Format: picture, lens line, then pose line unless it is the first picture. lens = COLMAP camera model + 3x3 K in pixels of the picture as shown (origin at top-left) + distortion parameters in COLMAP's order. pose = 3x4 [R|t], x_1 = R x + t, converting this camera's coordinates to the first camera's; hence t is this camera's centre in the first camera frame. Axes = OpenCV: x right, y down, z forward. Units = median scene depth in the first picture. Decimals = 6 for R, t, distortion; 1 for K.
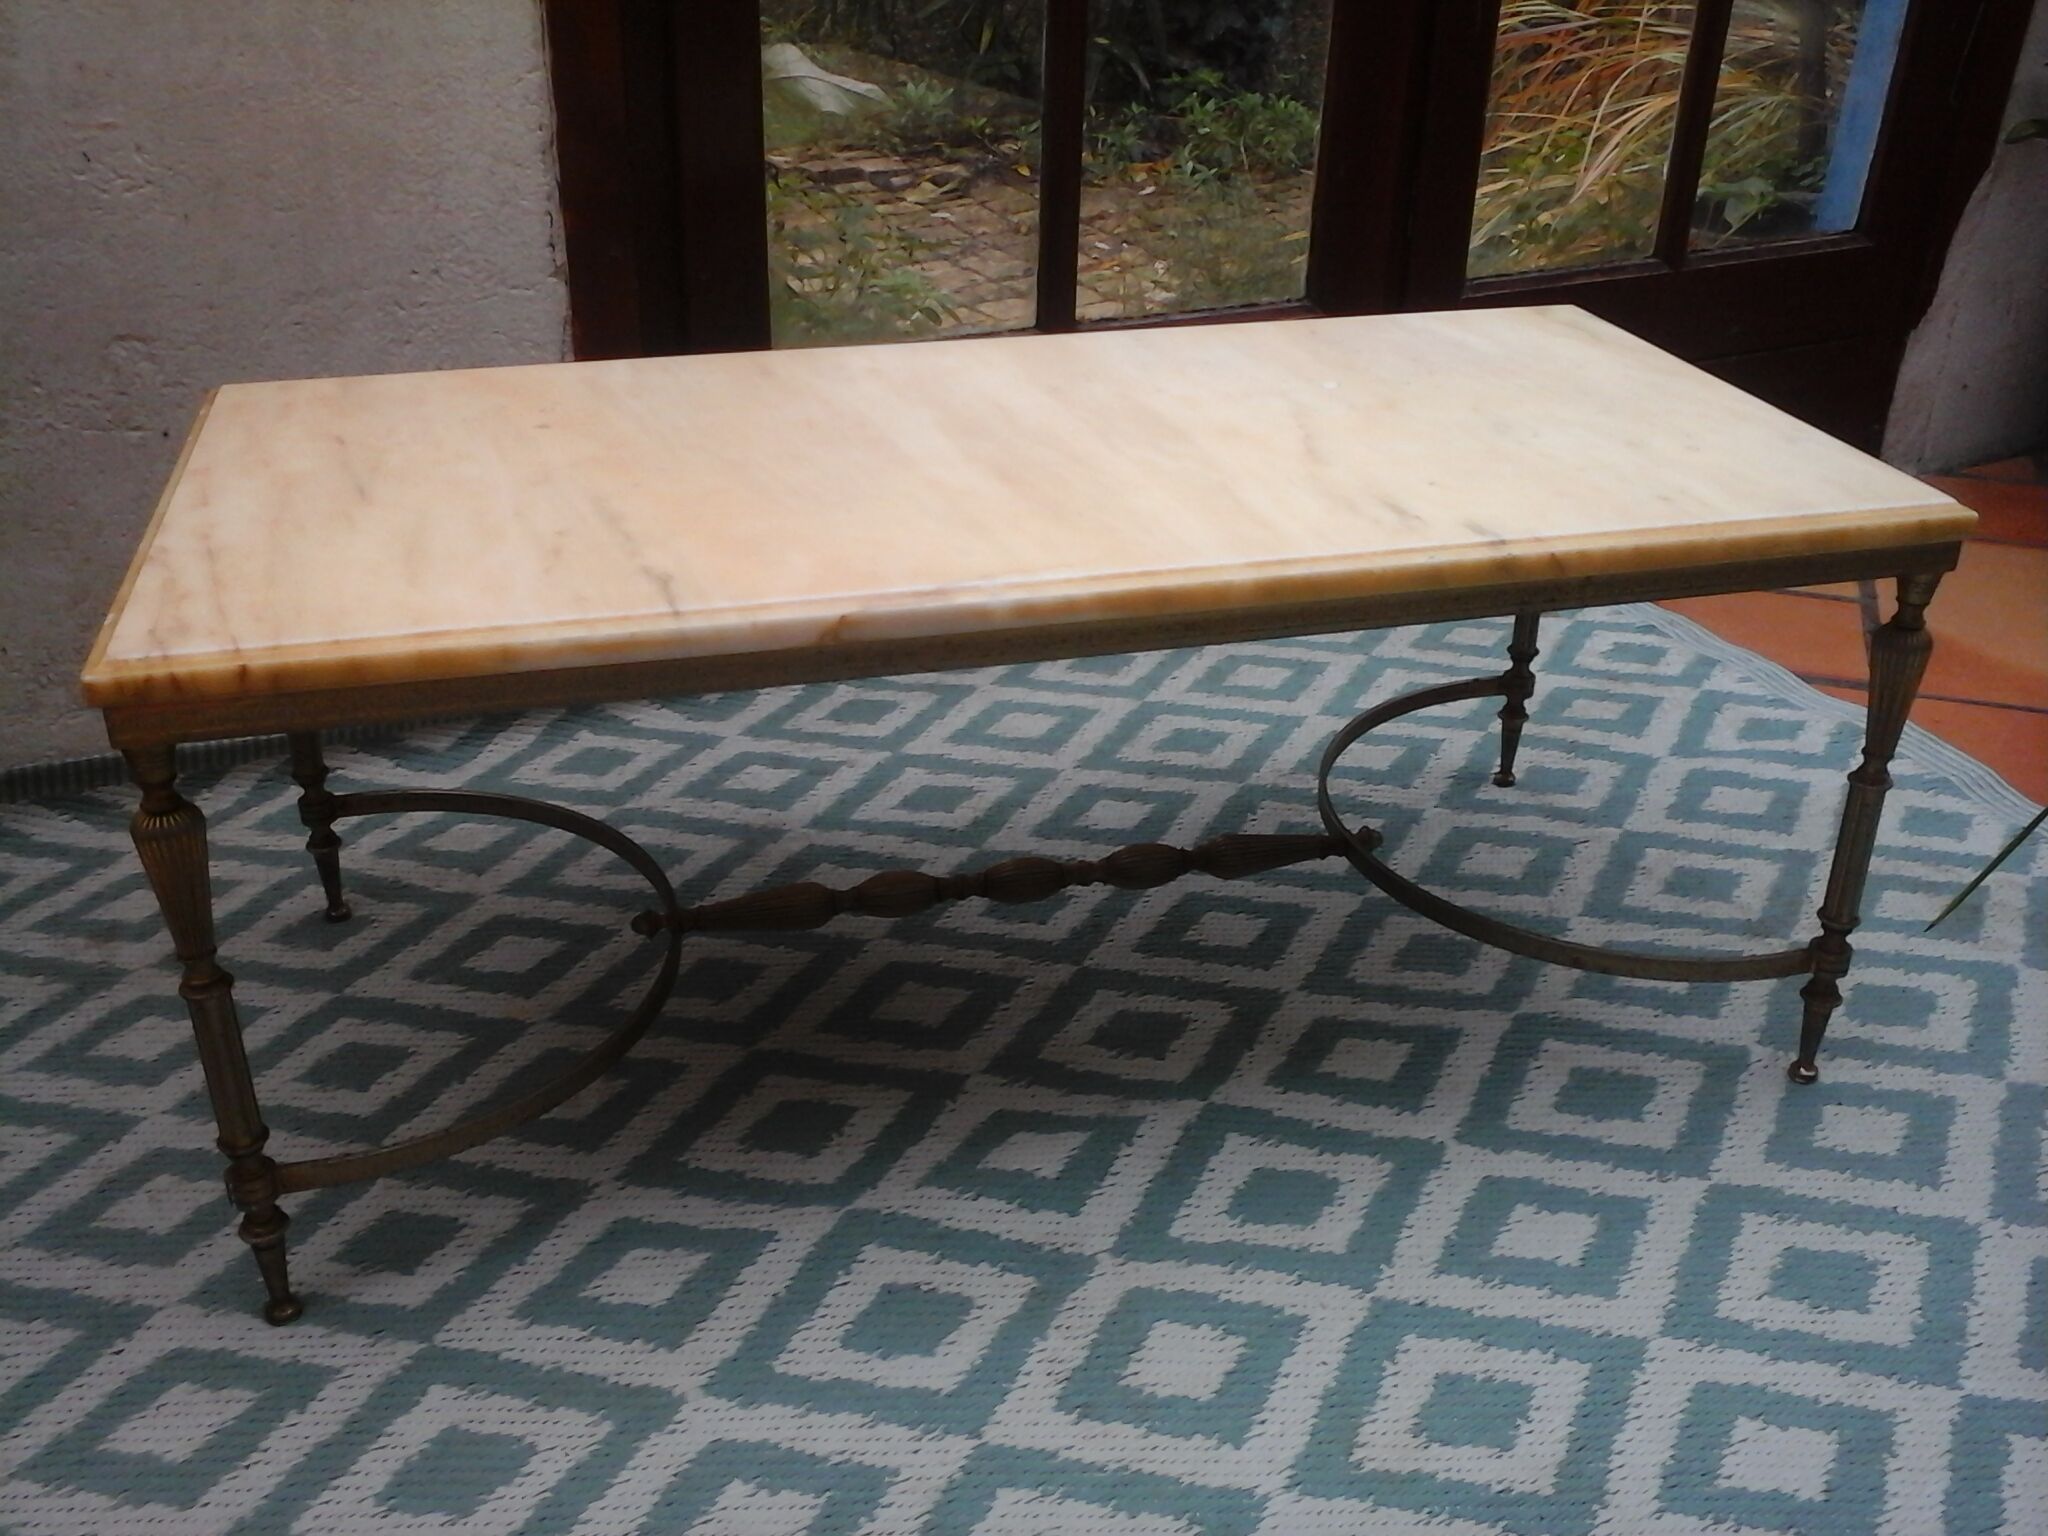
lens RADIAL K [[1944.3, 0, 1017.9], [0, 1944.3, 739.6], [0, 0, 1]] dist [0.005665, 0.000000]
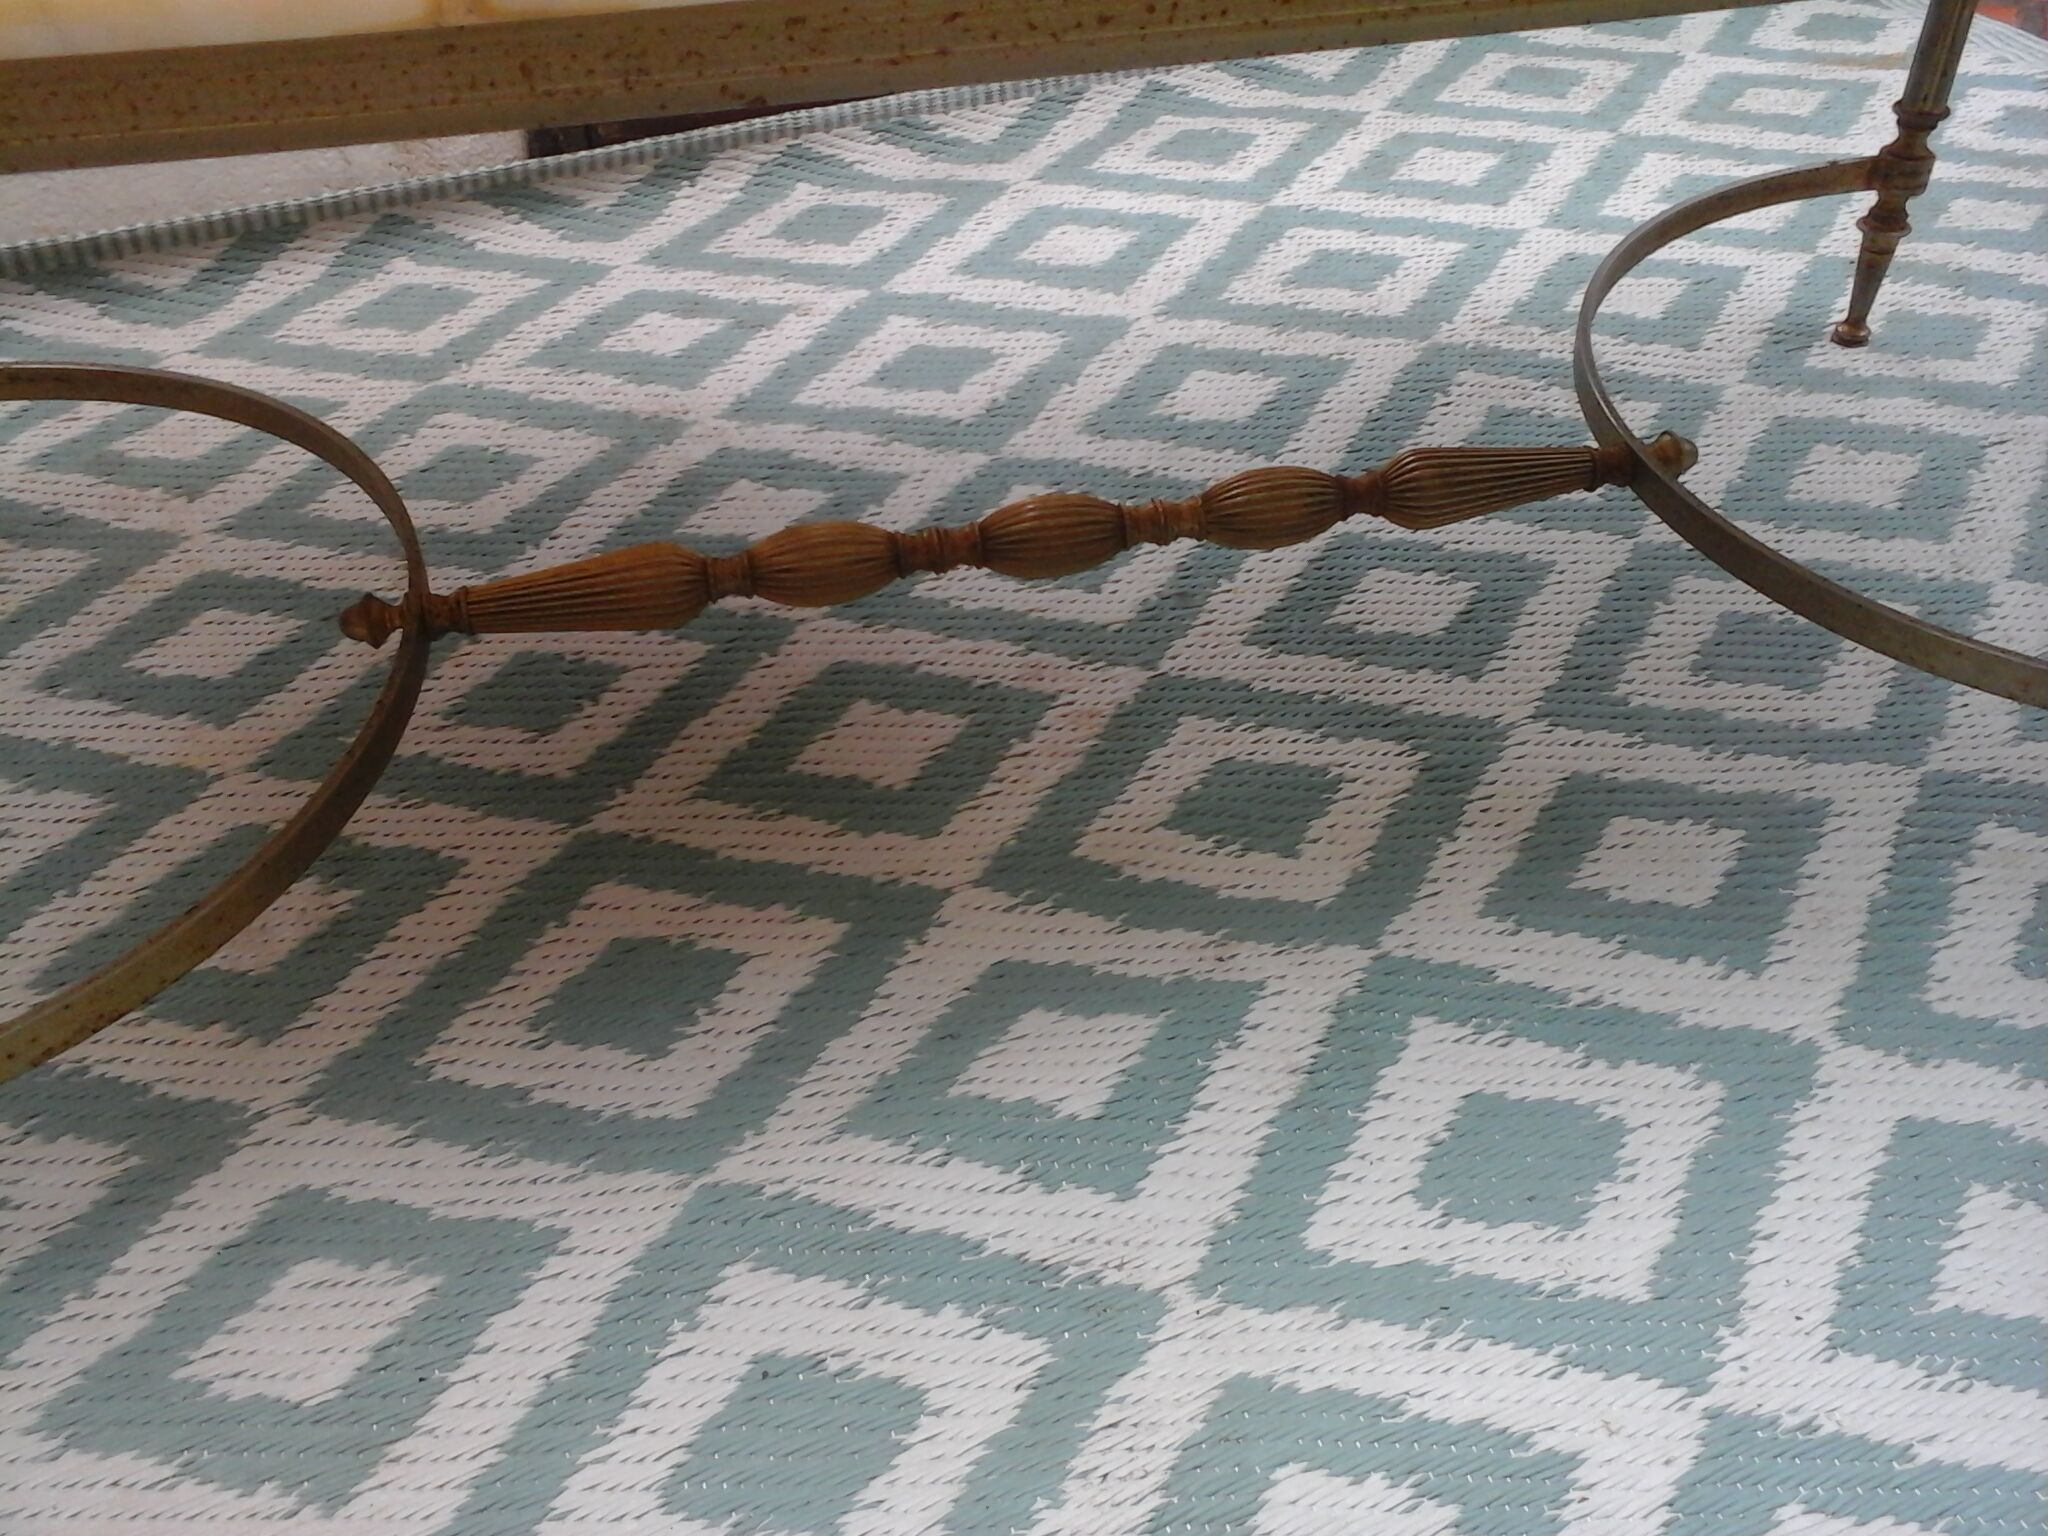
lens RADIAL K [[1944.3, 0, 1027.0], [0, 1944.3, 759.0], [0, 0, 1]] dist [0.005665, 0.000000]
pose [[0.998916, 0.007708, -0.045917, 0.022264], [0.003962, 0.968548, 0.248793, -0.004435], [0.046391, -0.248706, 0.967468, 0.451749]]
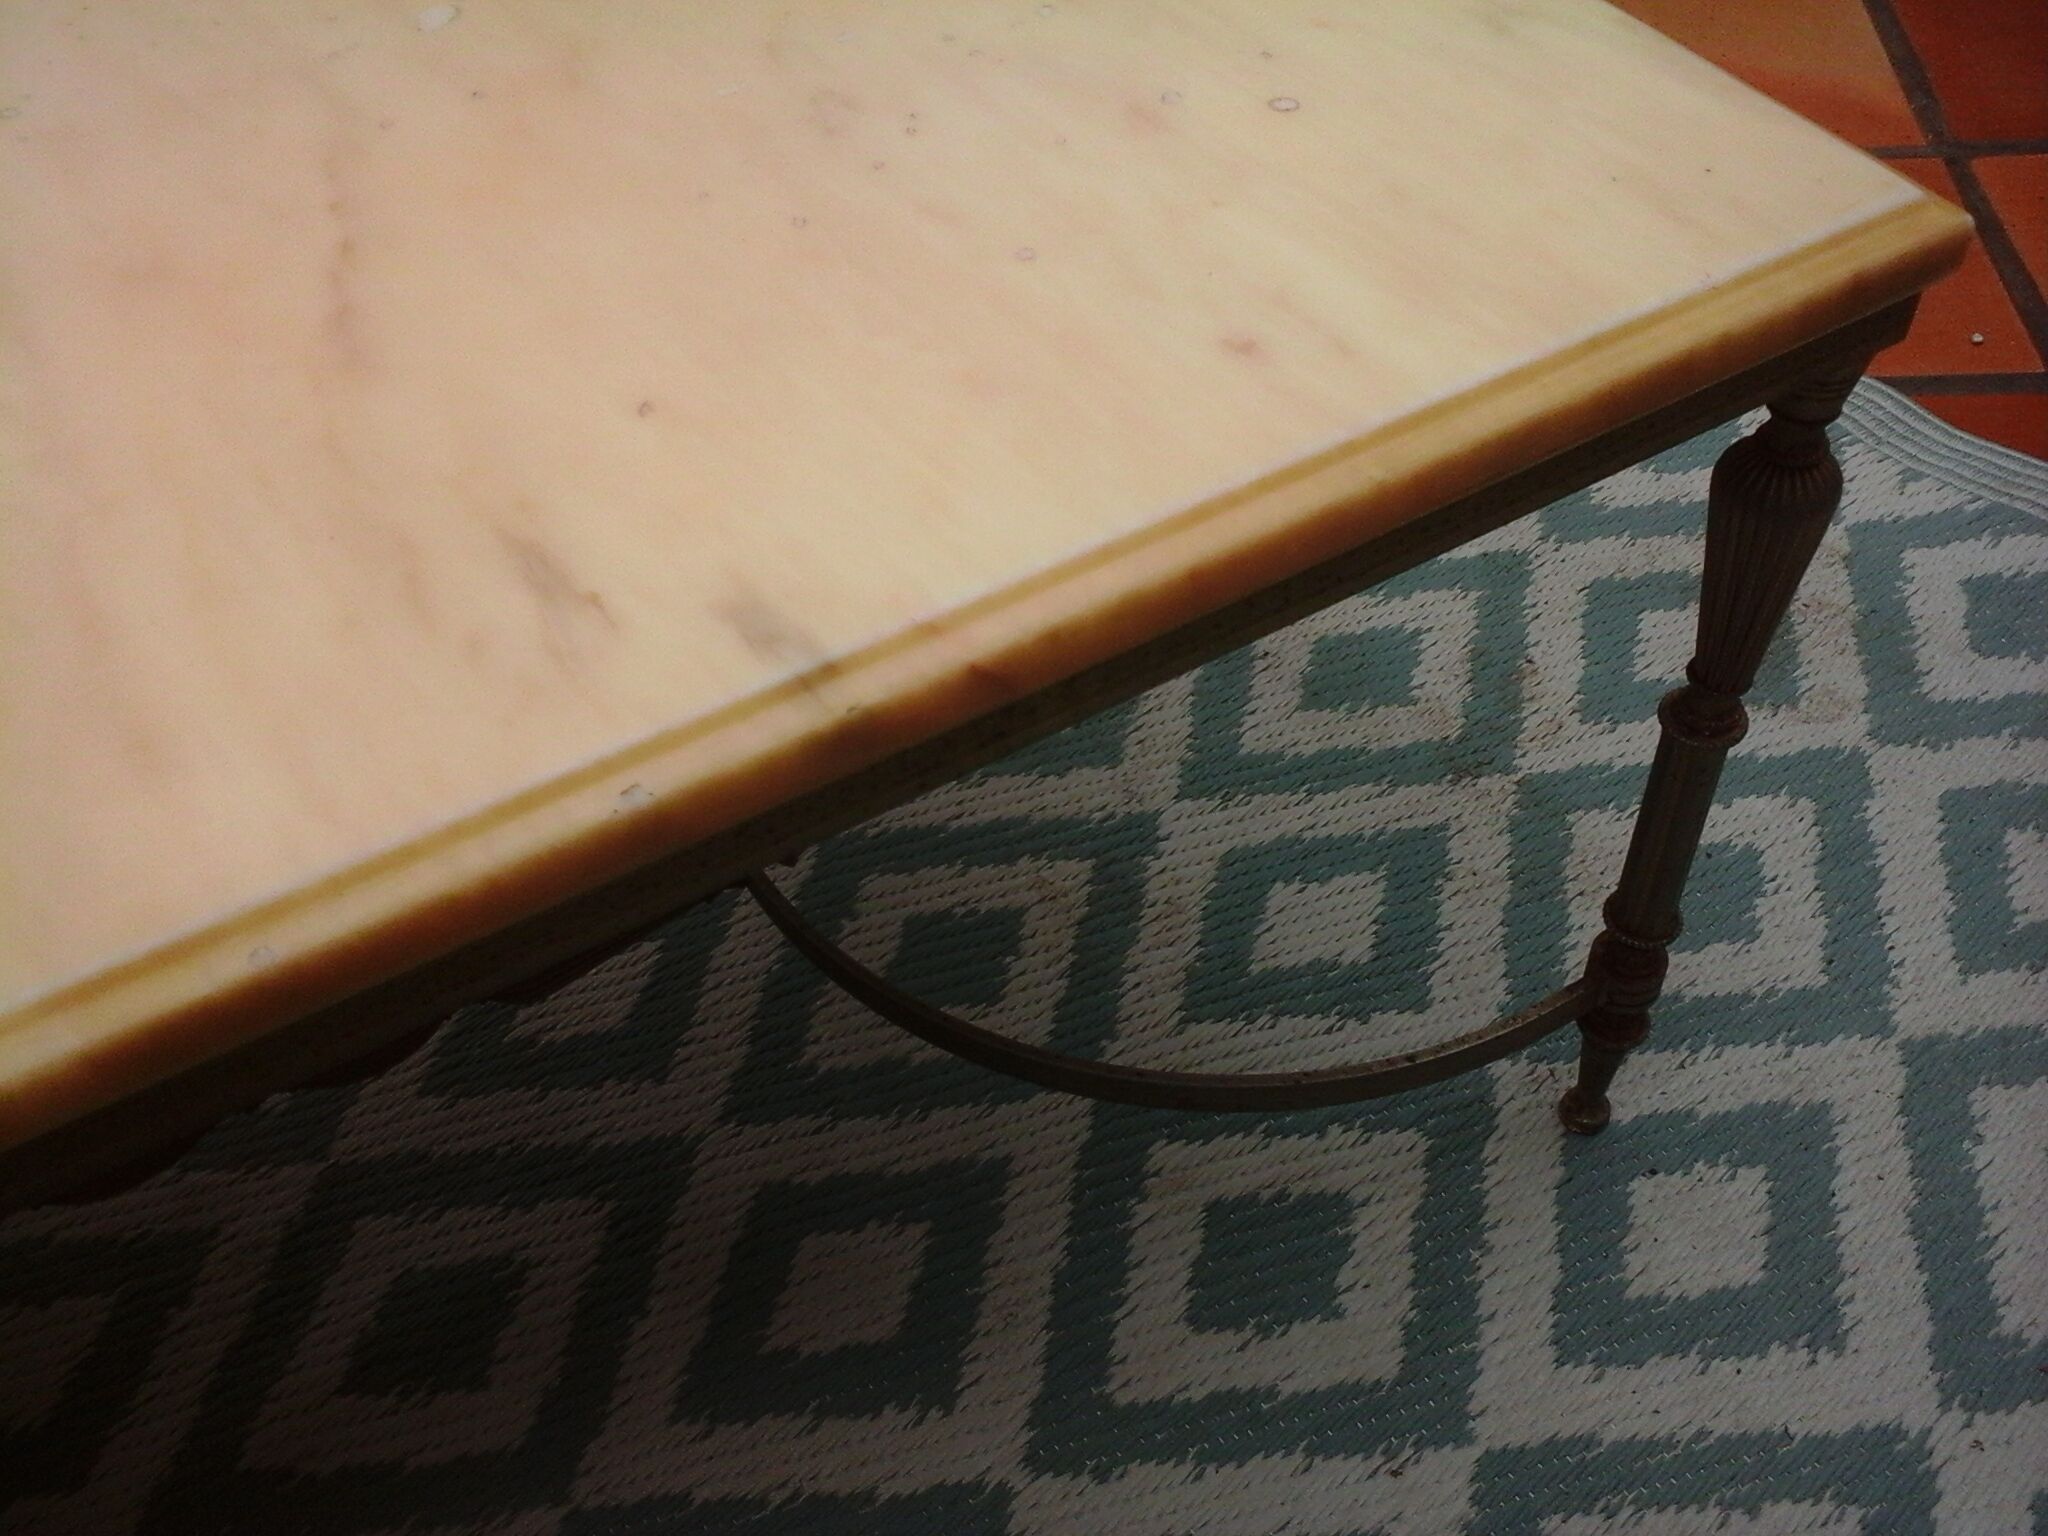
lens RADIAL K [[1944.3, 0, 1018.6], [0, 1944.3, 750.5], [0, 0, 1]] dist [0.005665, 0.000000]
pose [[0.959892, -0.242143, 0.141328, 0.181824], [0.174819, 0.911008, 0.373502, -0.169602], [-0.219191, -0.333815, 0.916800, 0.529774]]
